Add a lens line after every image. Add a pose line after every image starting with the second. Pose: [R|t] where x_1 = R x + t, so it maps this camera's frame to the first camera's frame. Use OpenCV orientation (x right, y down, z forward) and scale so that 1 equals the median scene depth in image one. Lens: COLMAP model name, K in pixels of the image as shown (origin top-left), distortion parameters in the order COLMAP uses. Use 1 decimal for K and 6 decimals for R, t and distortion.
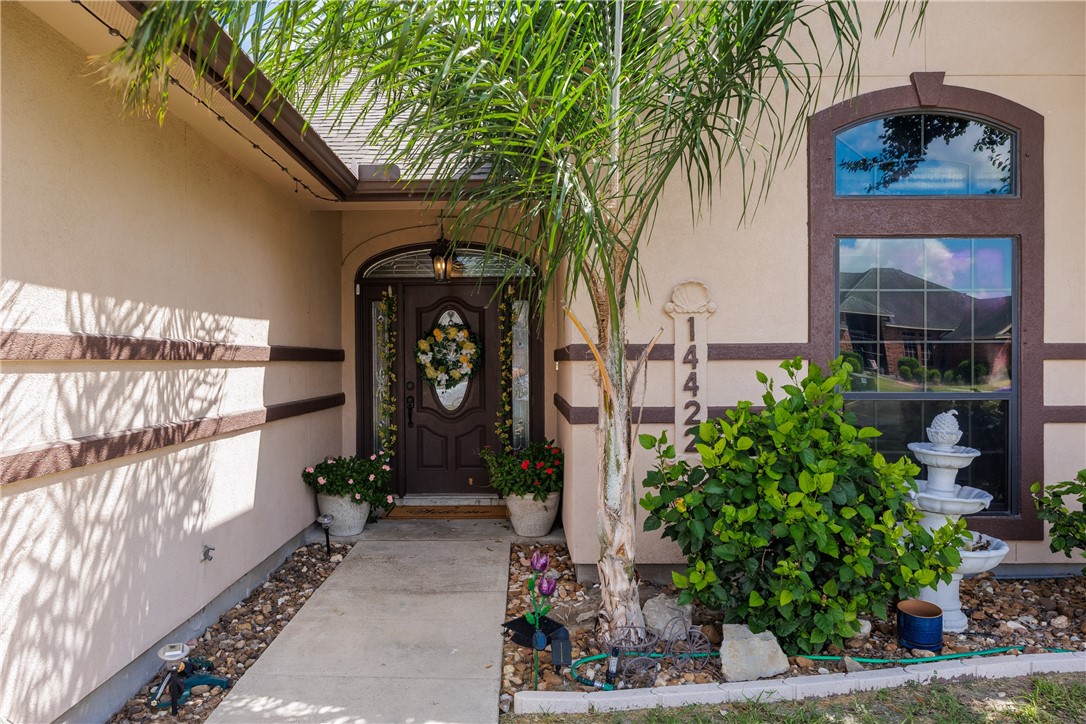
lens RADIAL K [[803.7, 0, 515.1], [0, 803.7, 364.5], [0, 0, 1]] dist [-0.007251, -0.003545]
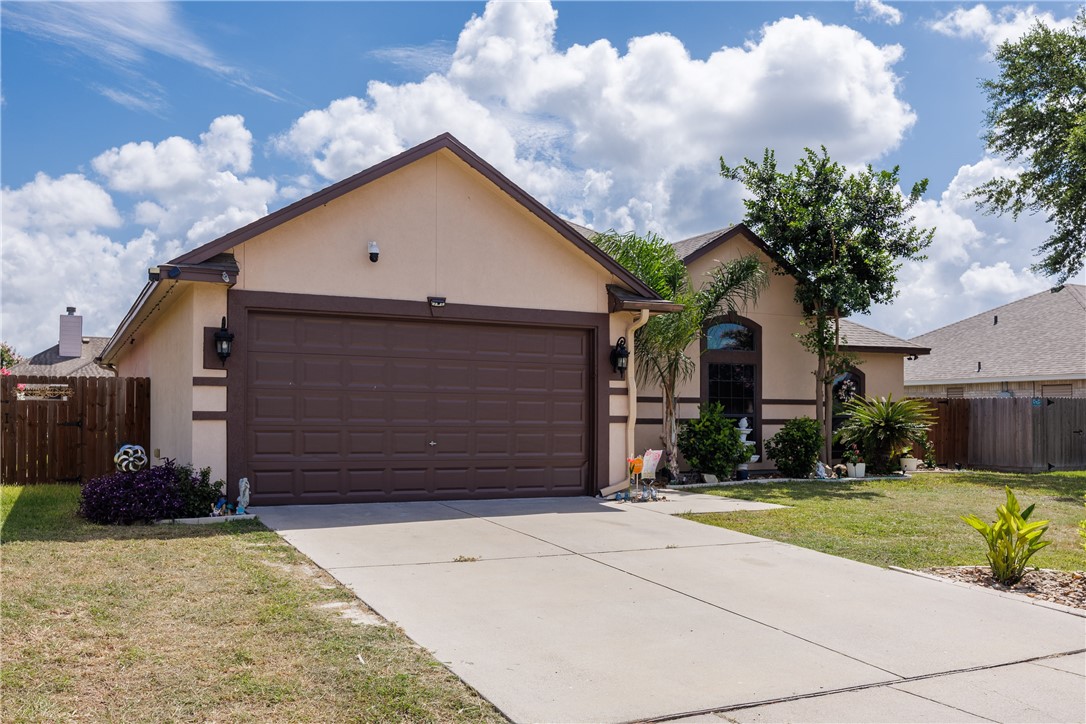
lens RADIAL K [[997.3, 0, 543.0], [0, 997.3, 362.0], [0, 0, 1]] dist [-0.003174, -0.002505]
pose [[0.896132, 0.033817, 0.442497, -1.829322], [-0.006370, 0.997970, -0.063368, 0.082173], [-0.443741, 0.053967, 0.894529, -2.103997]]
